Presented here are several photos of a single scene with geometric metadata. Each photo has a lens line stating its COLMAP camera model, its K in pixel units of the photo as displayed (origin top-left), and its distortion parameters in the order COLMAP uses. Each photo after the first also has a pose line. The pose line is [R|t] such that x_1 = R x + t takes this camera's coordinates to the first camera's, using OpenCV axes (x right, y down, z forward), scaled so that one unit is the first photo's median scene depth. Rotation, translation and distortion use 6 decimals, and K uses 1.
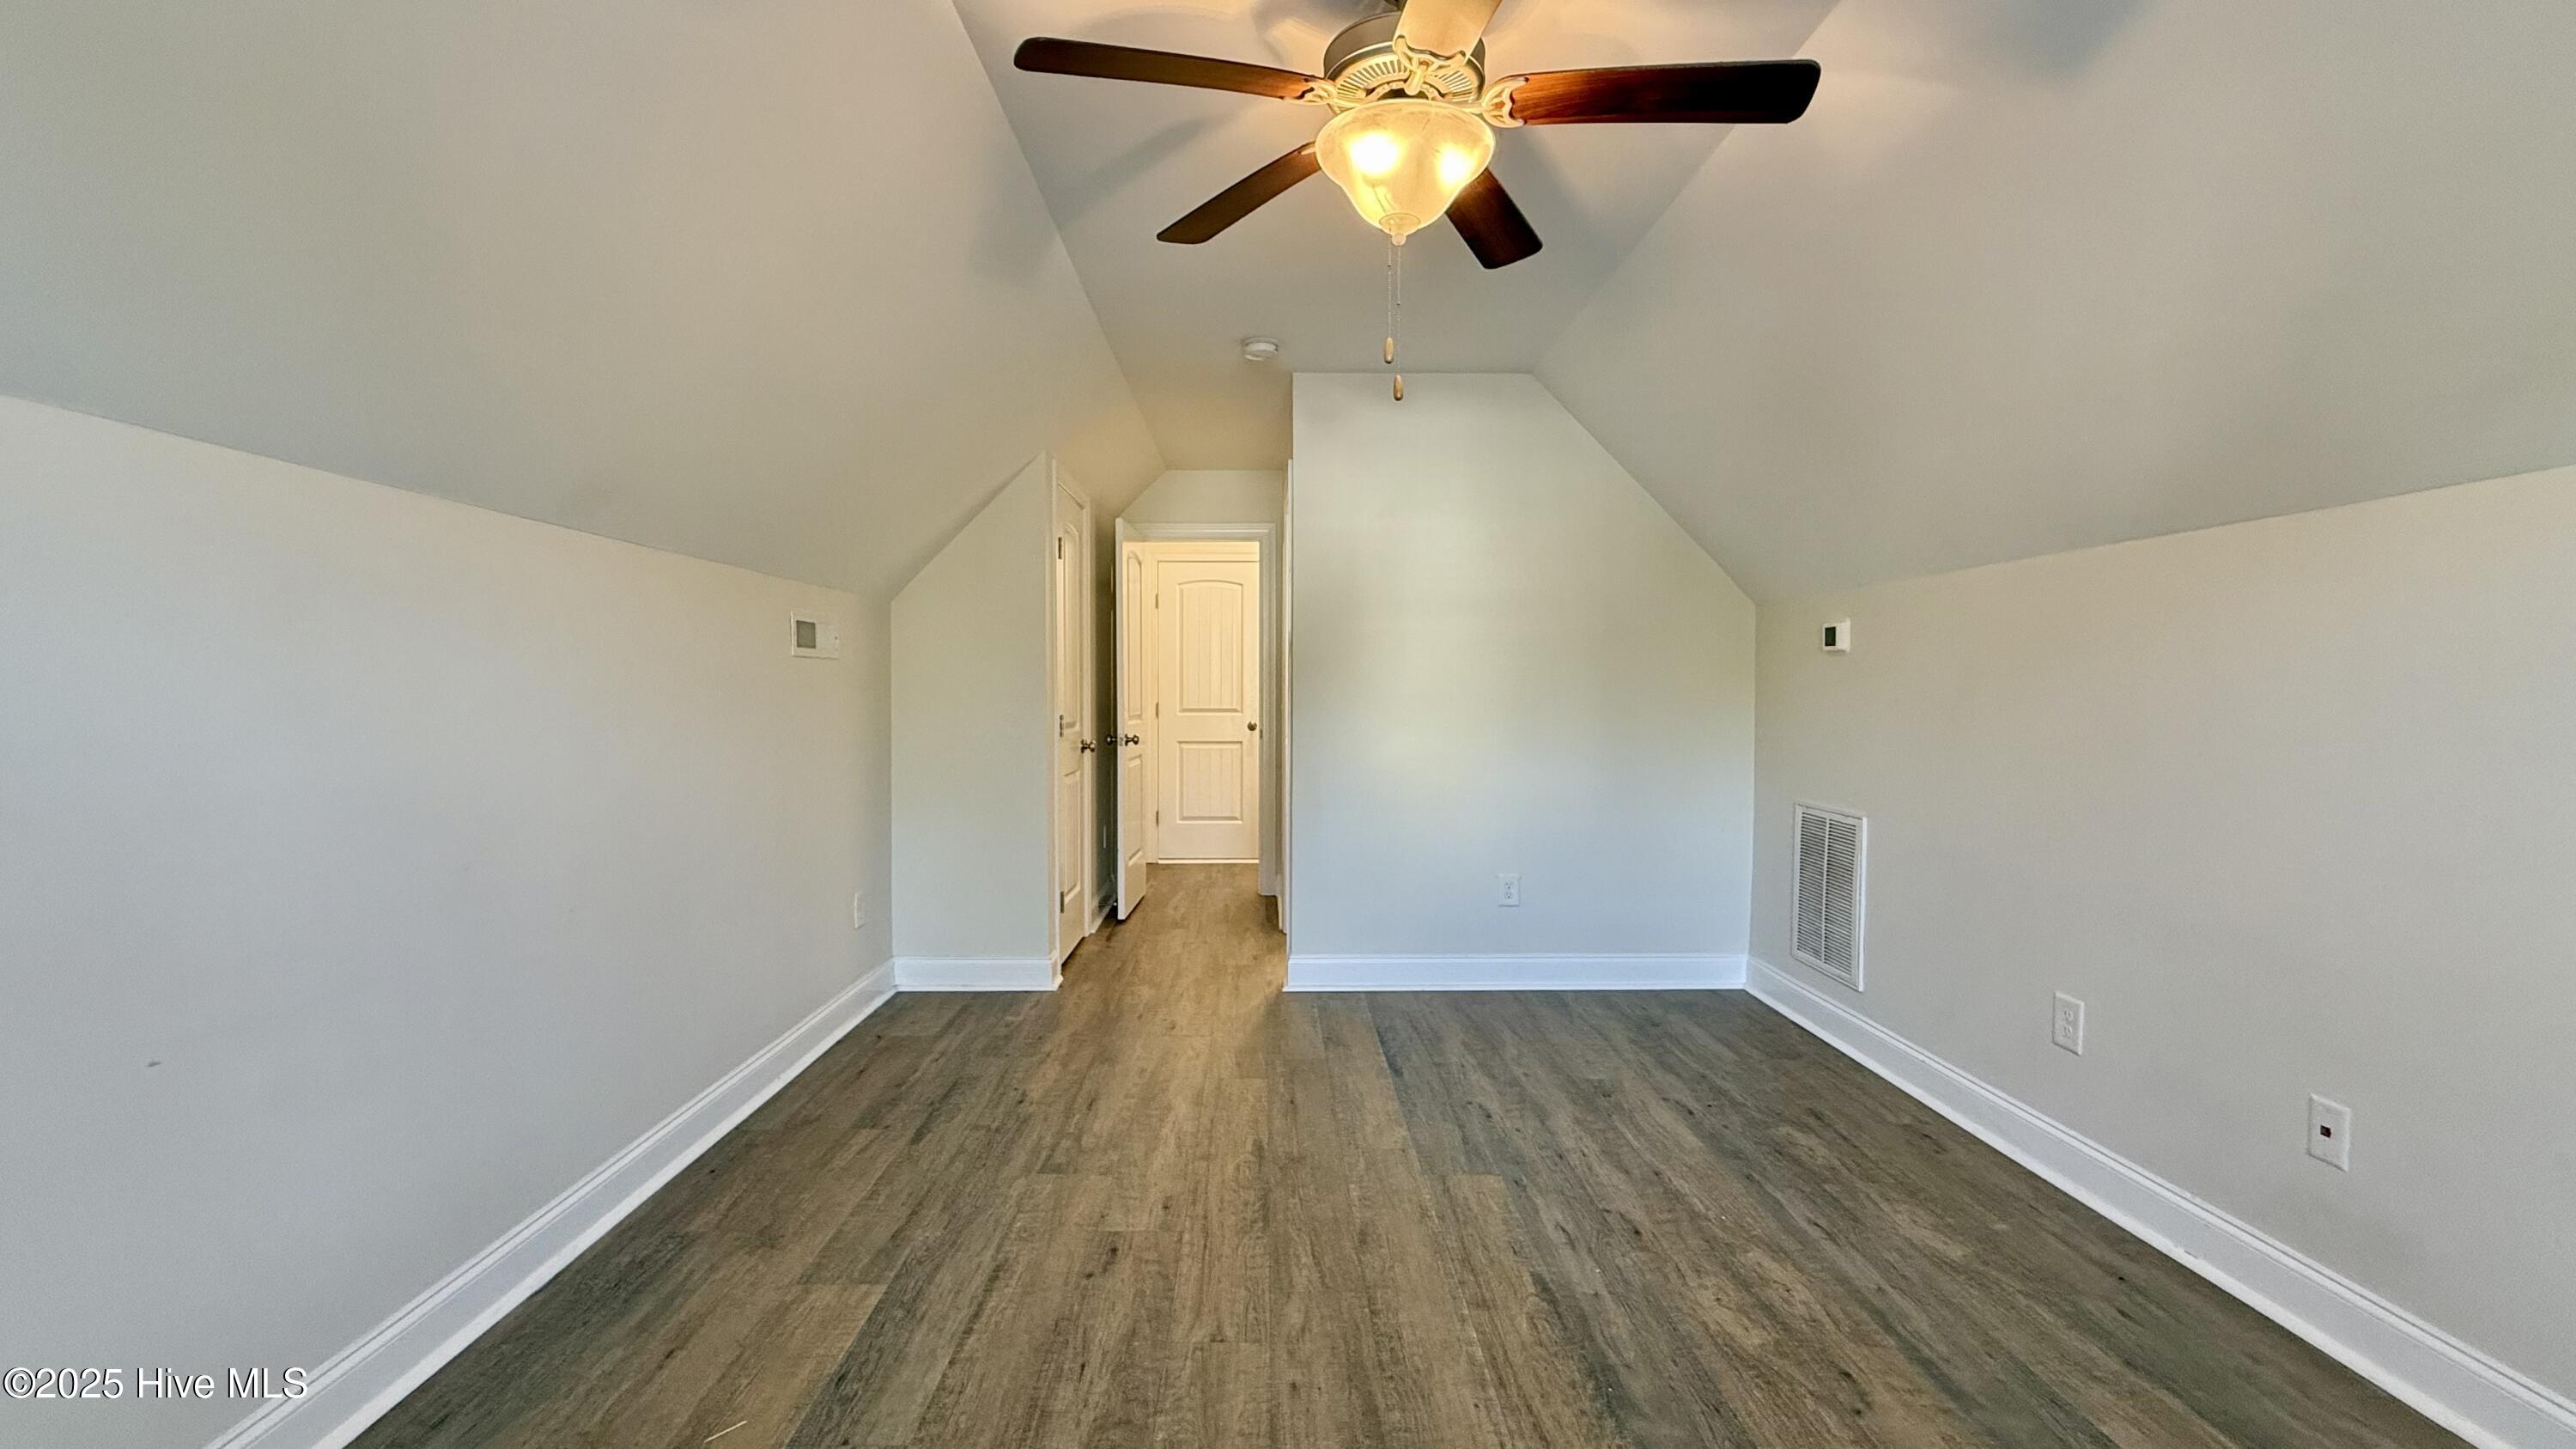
lens RADIAL K [[1026.5, 0, 1279.6], [0, 1026.5, 722.6], [0, 0, 1]] dist [0.000686, -0.000462]
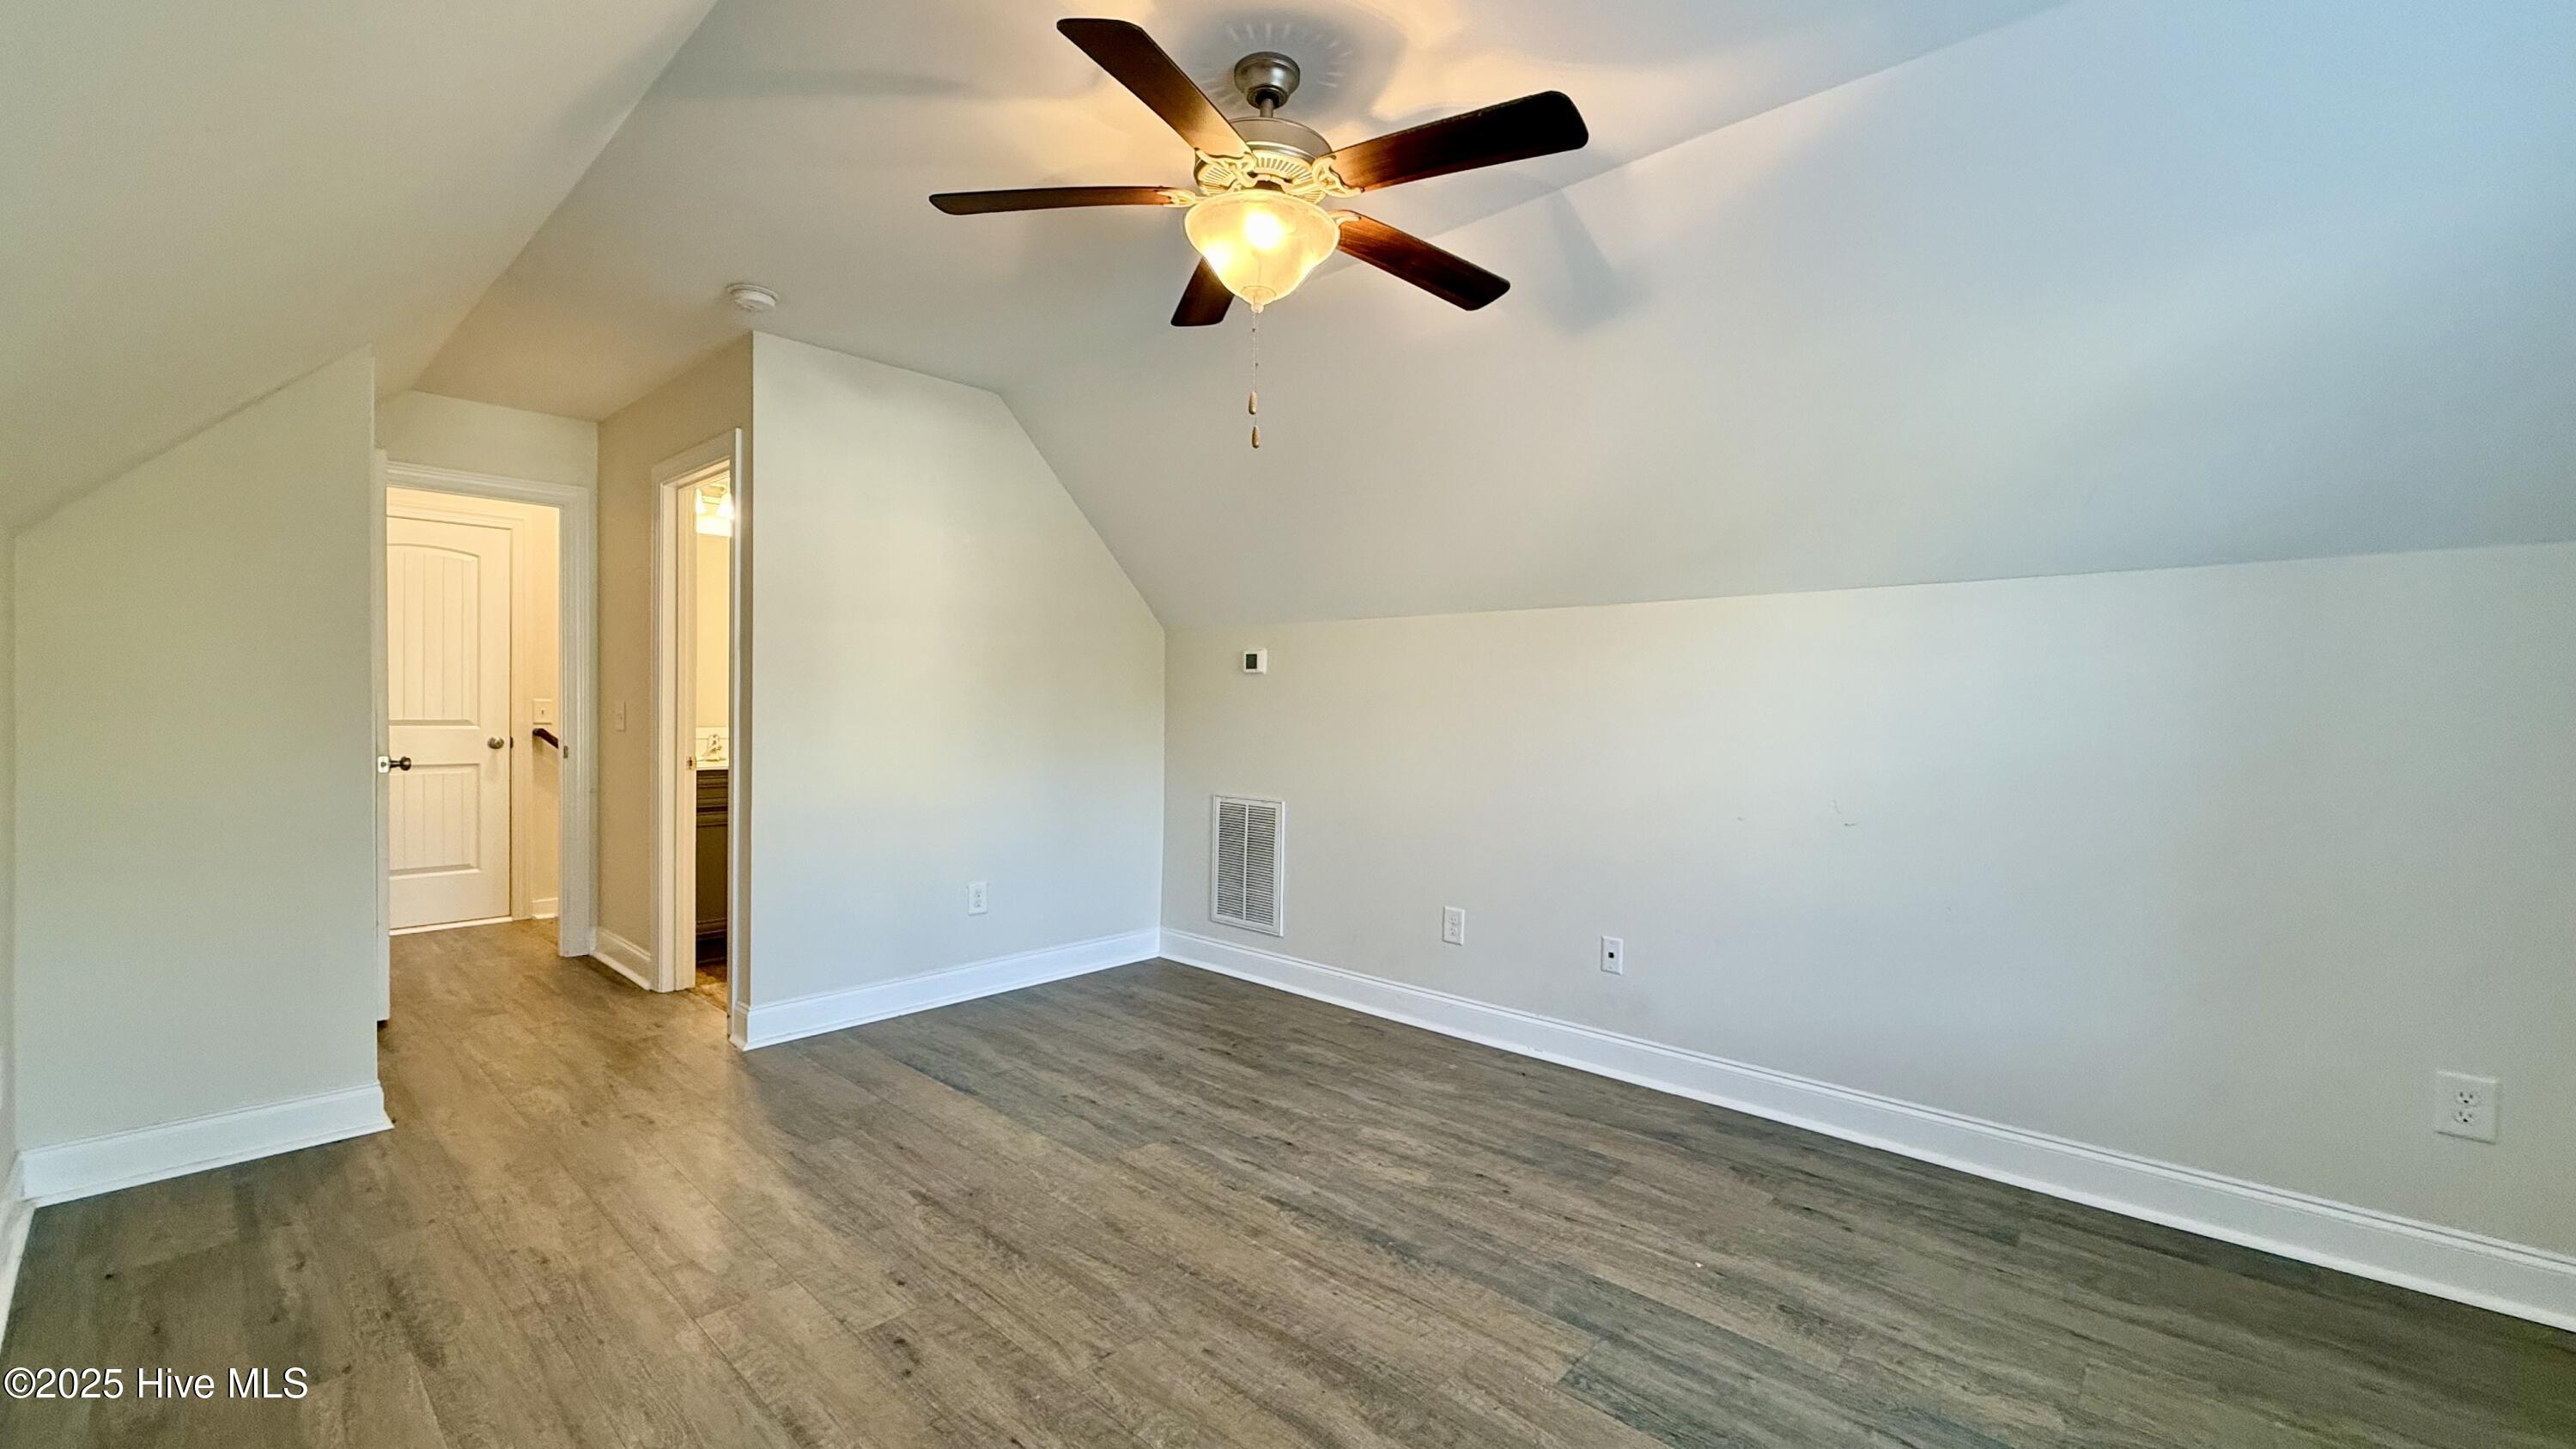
lens RADIAL K [[1026.5, 0, 1279.6], [0, 1026.5, 722.6], [0, 0, 1]] dist [0.000686, -0.000462]
pose [[0.687444, -0.004043, 0.726226, -0.470930], [0.011843, 0.999914, -0.005644, -0.000888], [-0.726141, 0.012480, 0.687433, 0.134741]]
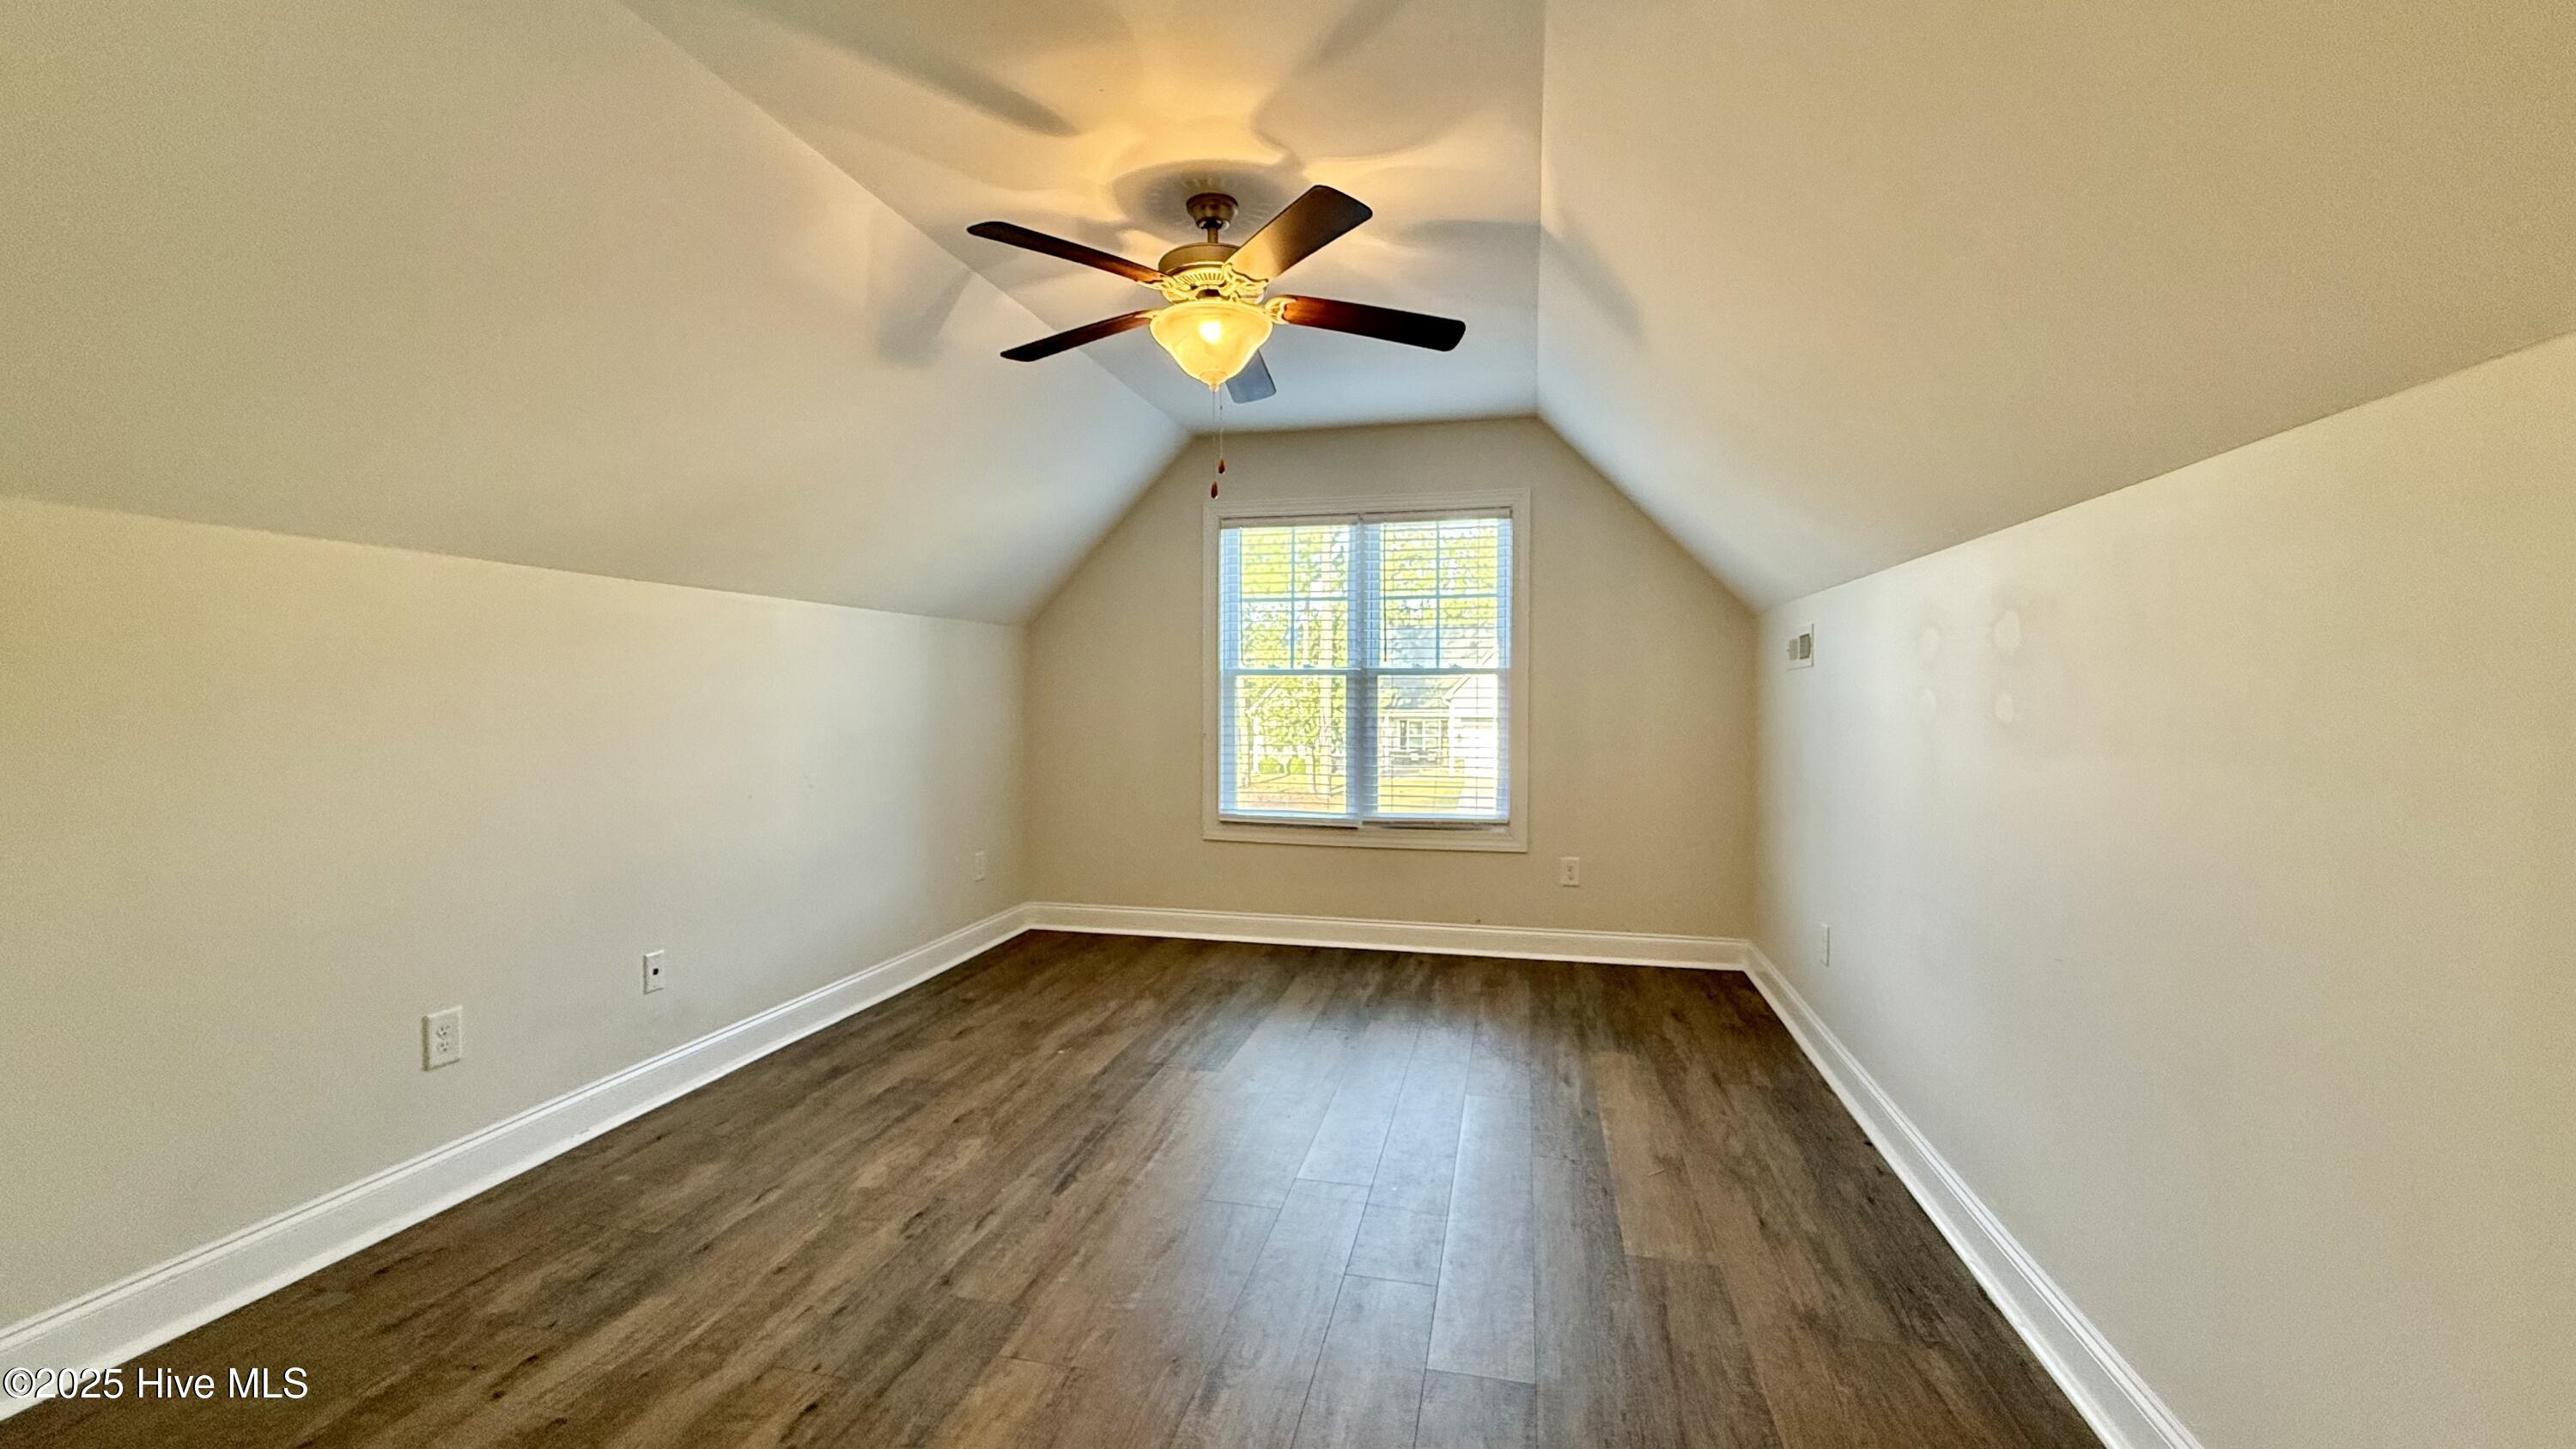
lens RADIAL K [[1026.5, 0, 1279.6], [0, 1026.5, 722.6], [0, 0, 1]] dist [0.000686, -0.000462]
pose [[-0.969381, -0.007233, 0.245456, -0.224864], [0.007654, 0.998190, 0.059643, -0.055465], [-0.245443, 0.059696, -0.967571, 1.621196]]
